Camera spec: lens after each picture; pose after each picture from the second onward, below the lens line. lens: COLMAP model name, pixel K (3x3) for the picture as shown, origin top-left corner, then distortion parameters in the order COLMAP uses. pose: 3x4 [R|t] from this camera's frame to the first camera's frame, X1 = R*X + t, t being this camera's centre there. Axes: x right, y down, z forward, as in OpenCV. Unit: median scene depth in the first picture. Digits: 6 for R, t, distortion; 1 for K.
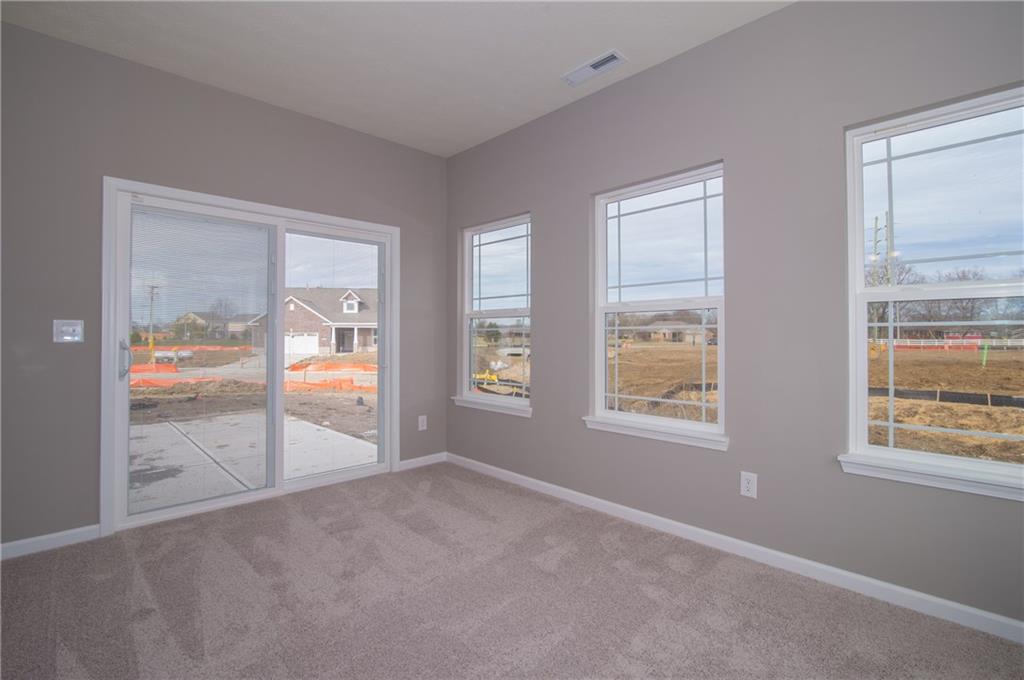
lens RADIAL K [[461.5, 0, 514.7], [0, 461.5, 315.4], [0, 0, 1]] dist [-0.014780, 0.000099]
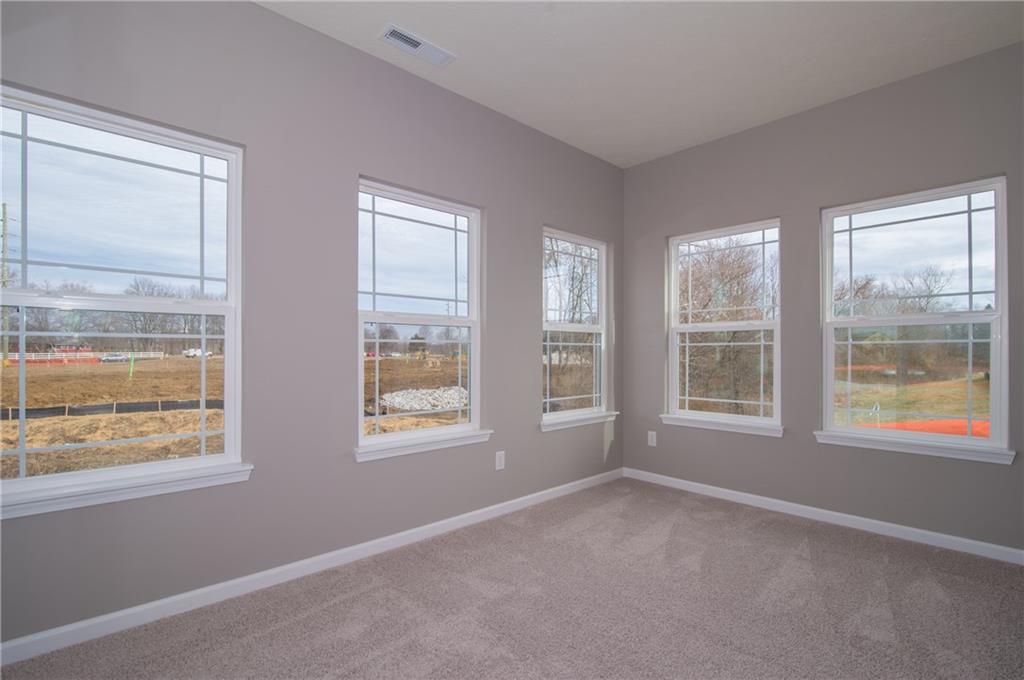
lens RADIAL K [[469.4, 0, 517.8], [0, 469.4, 341.6], [0, 0, 1]] dist [-0.015449, -0.000252]
pose [[0.029527, 0.017628, 0.999409, -0.086291], [-0.046634, 0.998780, -0.016239, 0.004090], [-0.998476, -0.046127, 0.030313, 0.092169]]
